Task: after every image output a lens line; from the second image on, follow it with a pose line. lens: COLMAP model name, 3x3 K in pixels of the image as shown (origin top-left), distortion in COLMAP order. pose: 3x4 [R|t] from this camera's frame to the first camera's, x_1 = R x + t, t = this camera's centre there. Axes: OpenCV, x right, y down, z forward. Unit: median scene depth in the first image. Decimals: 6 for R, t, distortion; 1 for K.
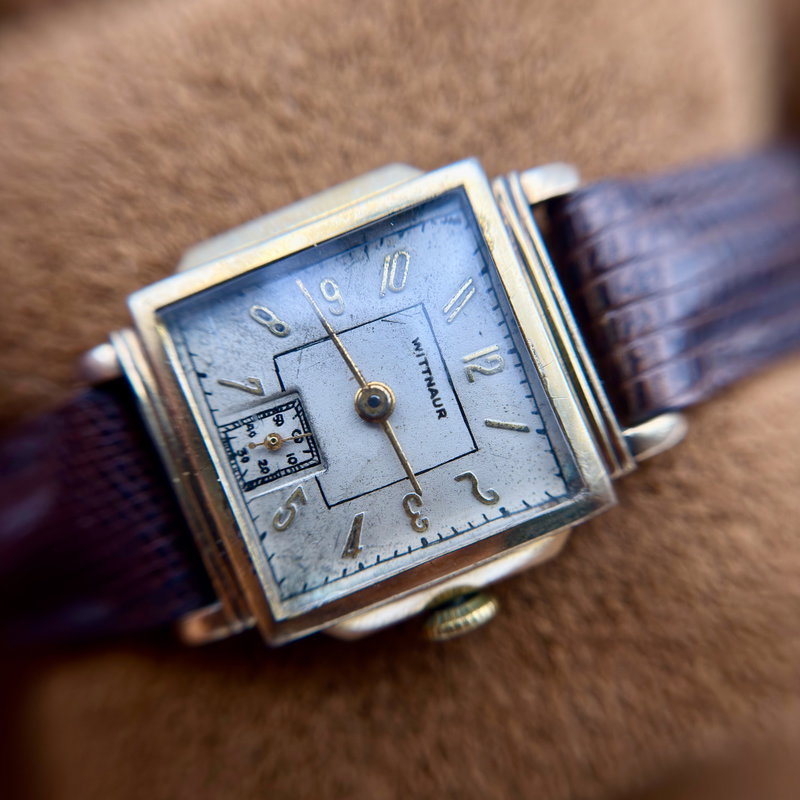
lens RADIAL K [[936.5, 0, 399.5], [0, 936.5, 413.8], [0, 0, 1]] dist [0.764814, -0.001283]
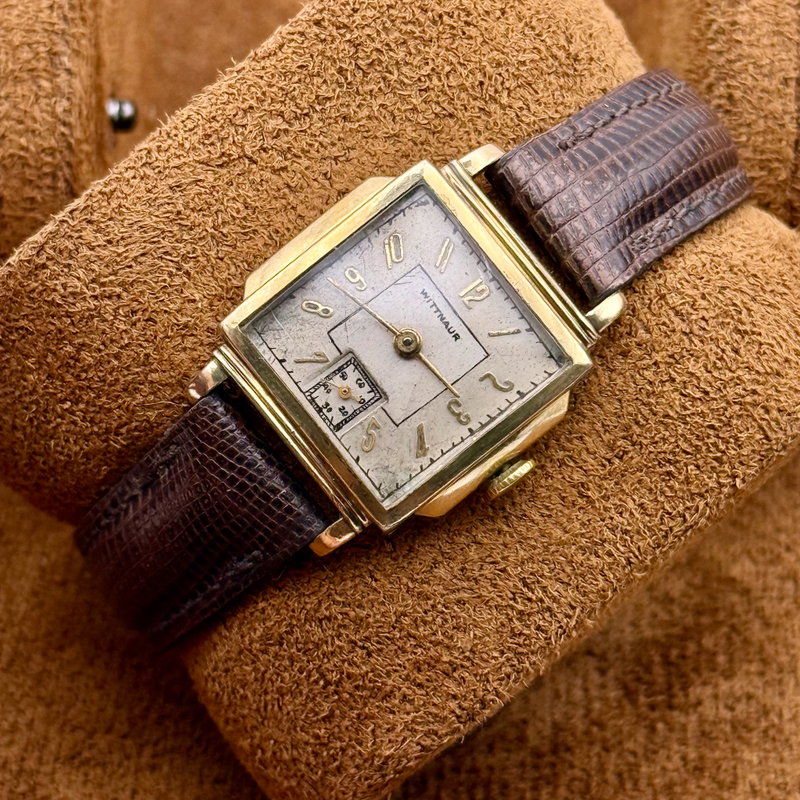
lens RADIAL K [[3127.0, 0, 400.0], [0, 3127.0, 400.0], [0, 0, 1]] dist [0.233943, -0.872383]
pose [[0.957766, -0.284924, 0.038764, -0.234171], [0.286462, 0.957146, -0.042557, 0.255259], [-0.024977, 0.051864, 0.998342, -3.507194]]
